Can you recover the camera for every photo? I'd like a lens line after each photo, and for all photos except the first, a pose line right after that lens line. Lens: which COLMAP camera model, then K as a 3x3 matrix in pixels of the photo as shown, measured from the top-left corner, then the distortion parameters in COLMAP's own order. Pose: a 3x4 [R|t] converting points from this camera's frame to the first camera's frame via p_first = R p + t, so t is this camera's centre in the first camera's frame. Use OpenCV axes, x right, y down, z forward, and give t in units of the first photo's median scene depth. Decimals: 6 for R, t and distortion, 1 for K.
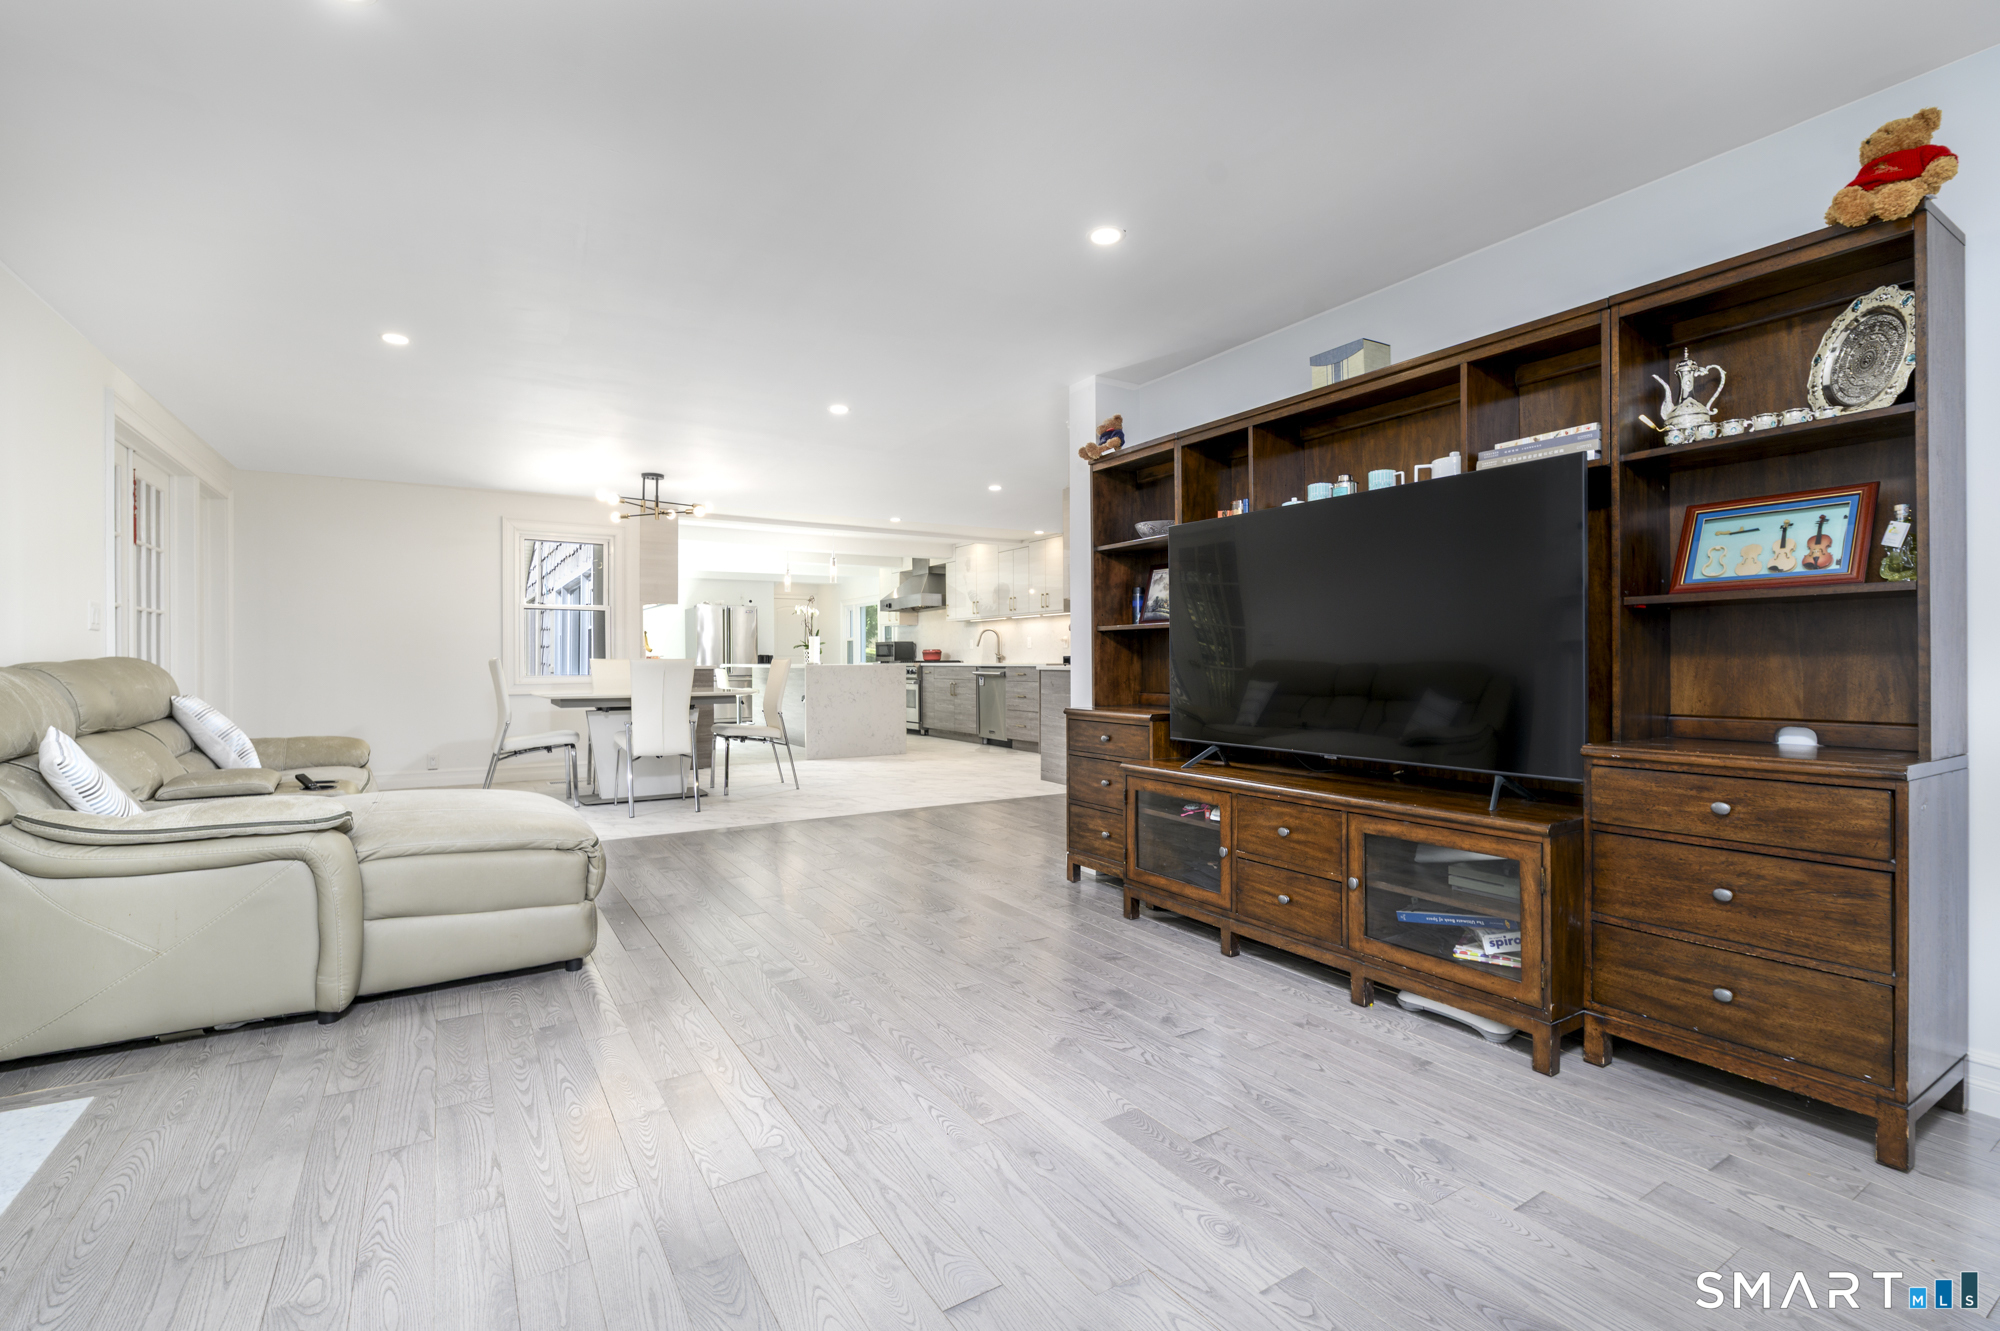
lens RADIAL K [[876.9, 0, 997.8], [0, 876.9, 672.5], [0, 0, 1]] dist [-0.002699, -0.000993]
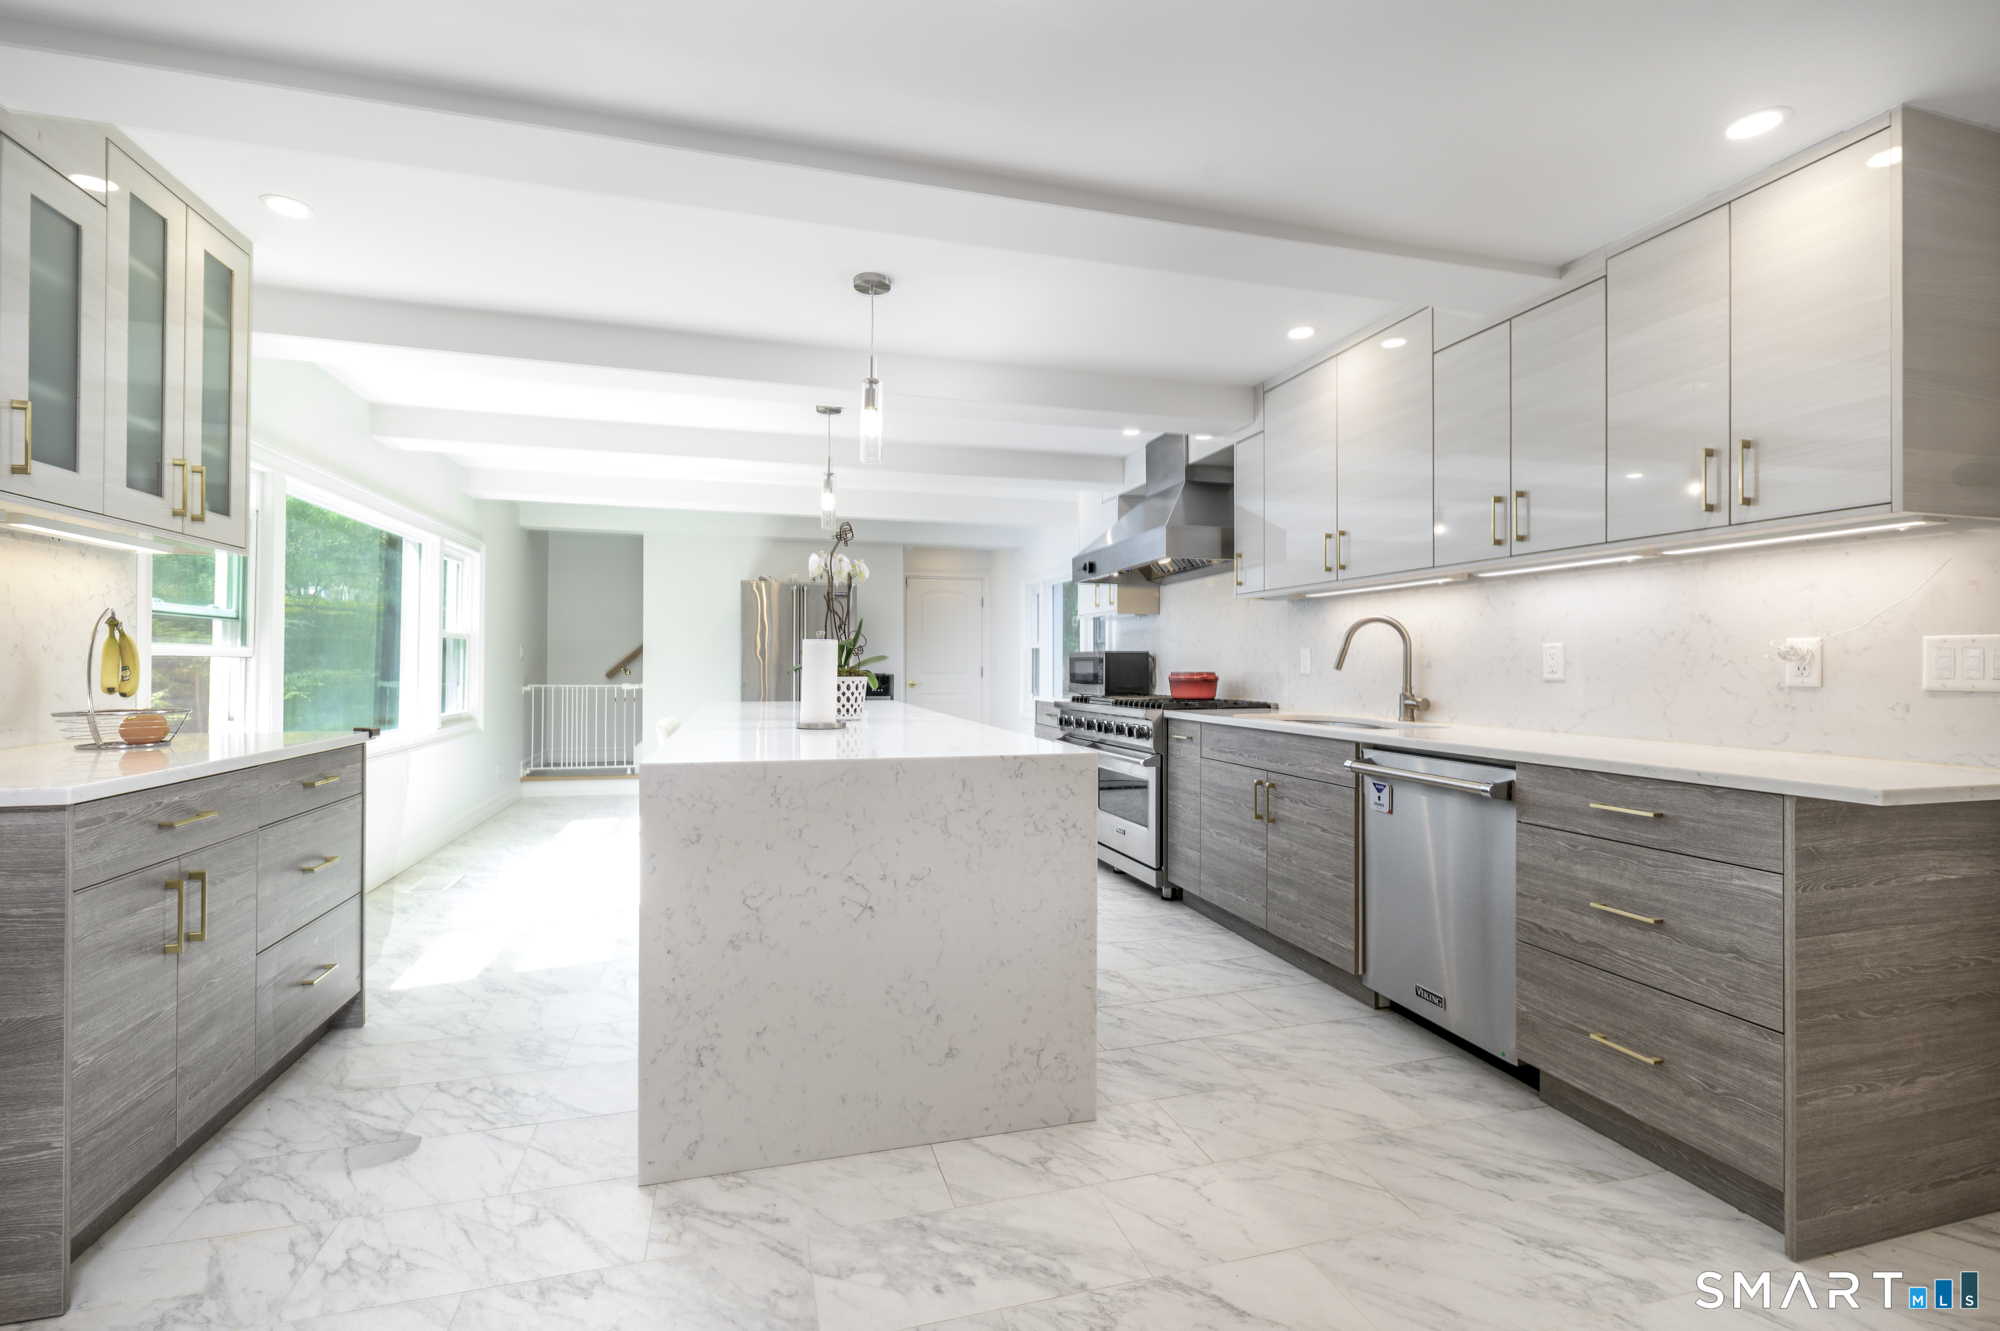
lens RADIAL K [[876.9, 0, 1000.4], [0, 876.9, 659.3], [0, 0, 1]] dist [-0.002699, -0.000993]
pose [[0.961501, 0.005153, -0.274755, -0.051162], [-0.010776, 0.999762, -0.018957, -0.024399], [0.274592, 0.021188, 0.961327, 0.608180]]
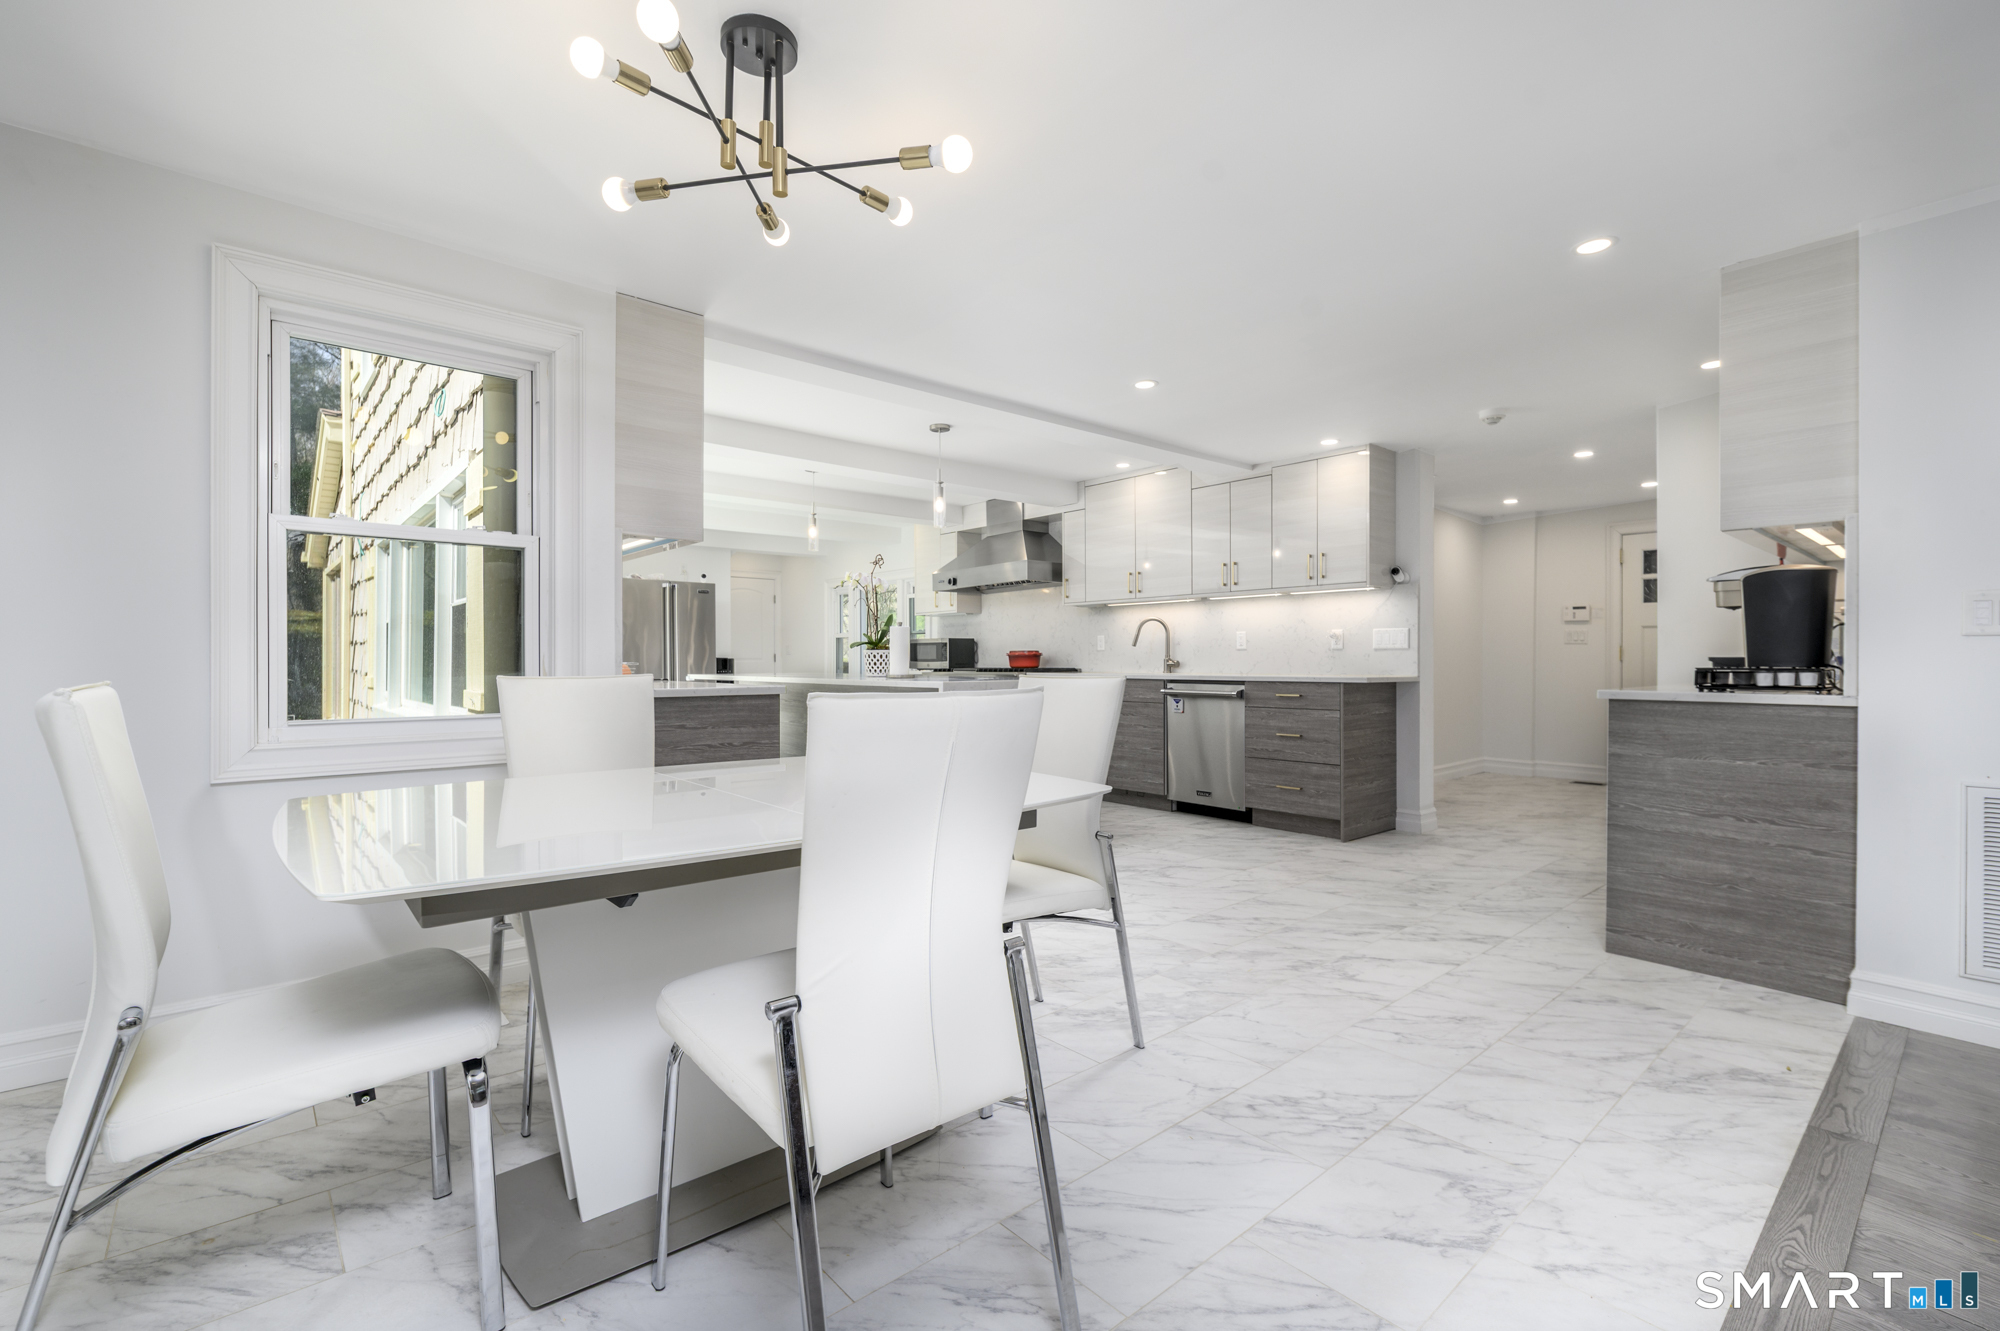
lens RADIAL K [[876.9, 0, 1005.3], [0, 876.9, 658.1], [0, 0, 1]] dist [-0.002699, -0.000993]
pose [[0.986560, 0.001359, 0.163396, -0.198642], [0.001395, 0.999859, -0.016735, -0.010559], [-0.163396, 0.016738, 0.986419, 0.386710]]
